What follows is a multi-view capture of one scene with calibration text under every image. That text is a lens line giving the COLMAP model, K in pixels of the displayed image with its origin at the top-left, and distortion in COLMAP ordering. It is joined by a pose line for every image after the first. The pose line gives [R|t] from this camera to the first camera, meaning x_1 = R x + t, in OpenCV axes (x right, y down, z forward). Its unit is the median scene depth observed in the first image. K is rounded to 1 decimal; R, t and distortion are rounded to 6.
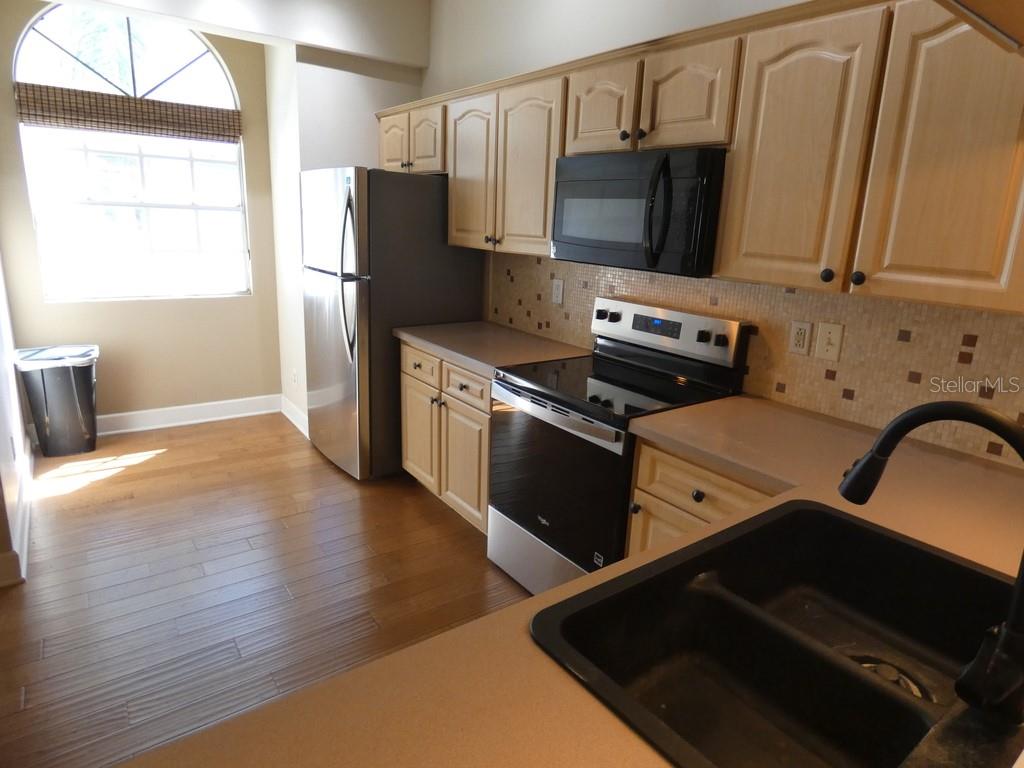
lens RADIAL K [[619.5, 0, 512.0], [0, 619.5, 384.0], [0, 0, 1]] dist [-0.023416, 0.000016]
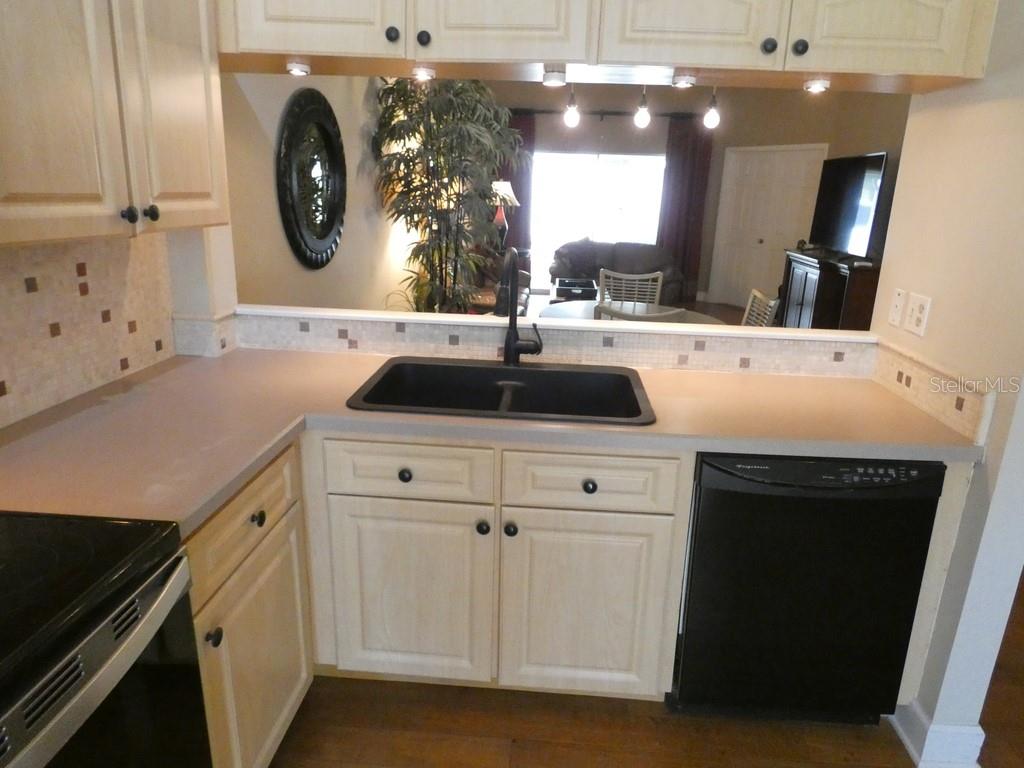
lens RADIAL K [[660.4, 0, 529.5], [0, 660.4, 383.8], [0, 0, 1]] dist [-0.002168, -0.000323]
pose [[-0.774912, -0.240833, 0.584389, -0.314444], [0.098681, 0.867131, 0.488206, -0.265027], [-0.624319, 0.435985, -0.648185, 1.004162]]
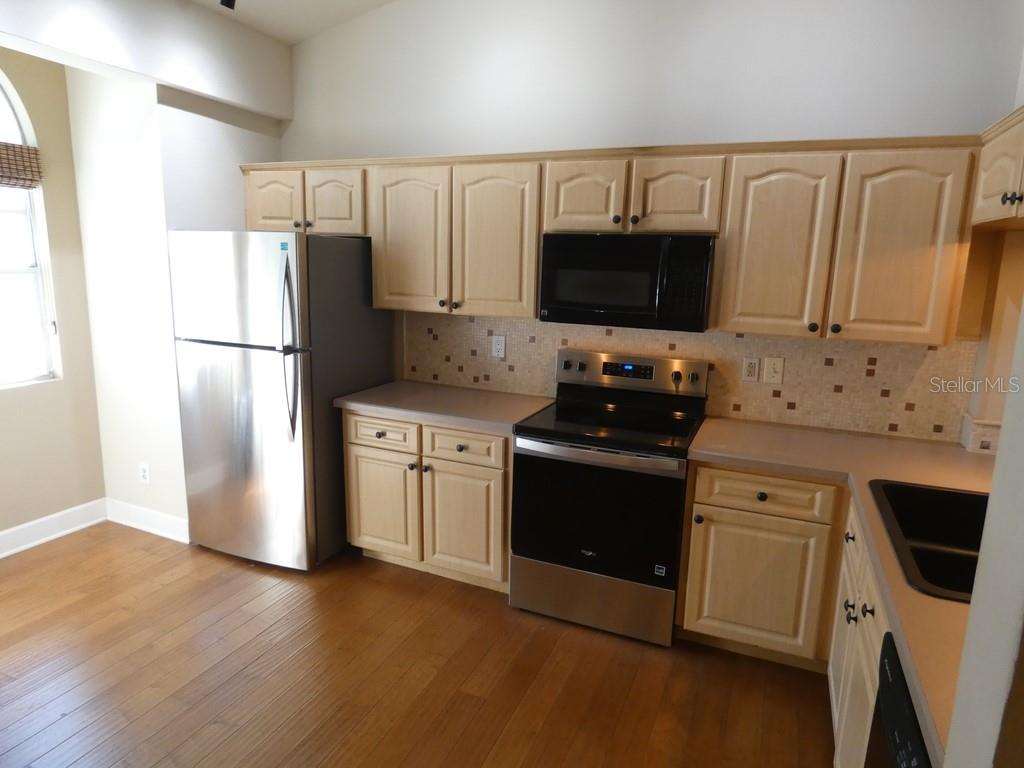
lens RADIAL K [[614.7, 0, 522.1], [0, 614.7, 381.0], [0, 0, 1]] dist [-0.004217, -0.003819]
pose [[0.854362, -0.112977, 0.507250, -0.631606], [0.140180, 0.990003, -0.015607, -0.095014], [-0.500416, 0.084440, 0.861658, 0.077263]]
